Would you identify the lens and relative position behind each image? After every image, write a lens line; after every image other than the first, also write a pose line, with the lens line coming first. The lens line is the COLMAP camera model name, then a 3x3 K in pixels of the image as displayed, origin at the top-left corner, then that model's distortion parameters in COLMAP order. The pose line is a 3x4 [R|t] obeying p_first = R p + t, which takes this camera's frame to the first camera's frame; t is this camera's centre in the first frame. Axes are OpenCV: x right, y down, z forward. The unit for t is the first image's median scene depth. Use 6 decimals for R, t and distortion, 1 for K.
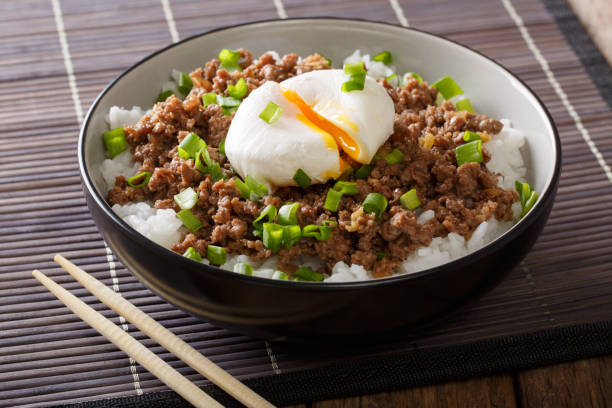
lens RADIAL K [[2294.6, 0, 325.0], [0, 2294.6, 148.6], [0, 0, 1]] dist [0.261968, 0.000000]
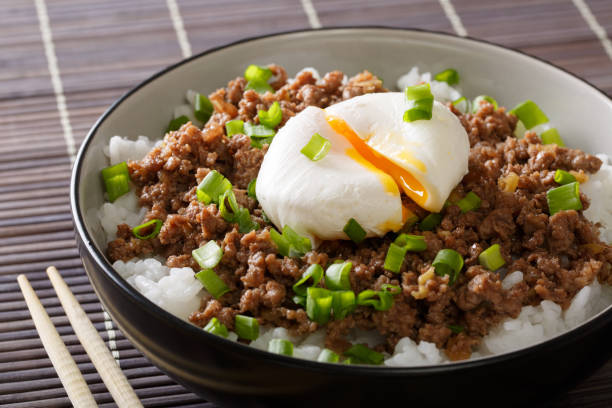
lens RADIAL K [[2294.6, 0, 340.1], [0, 2294.6, 189.3], [0, 0, 1]] dist [0.261968, 0.000000]
pose [[0.999877, 0.005624, 0.014618, -0.025989], [-0.005787, 0.999921, 0.011133, -0.009482], [-0.014554, -0.011216, 0.999831, 0.206628]]
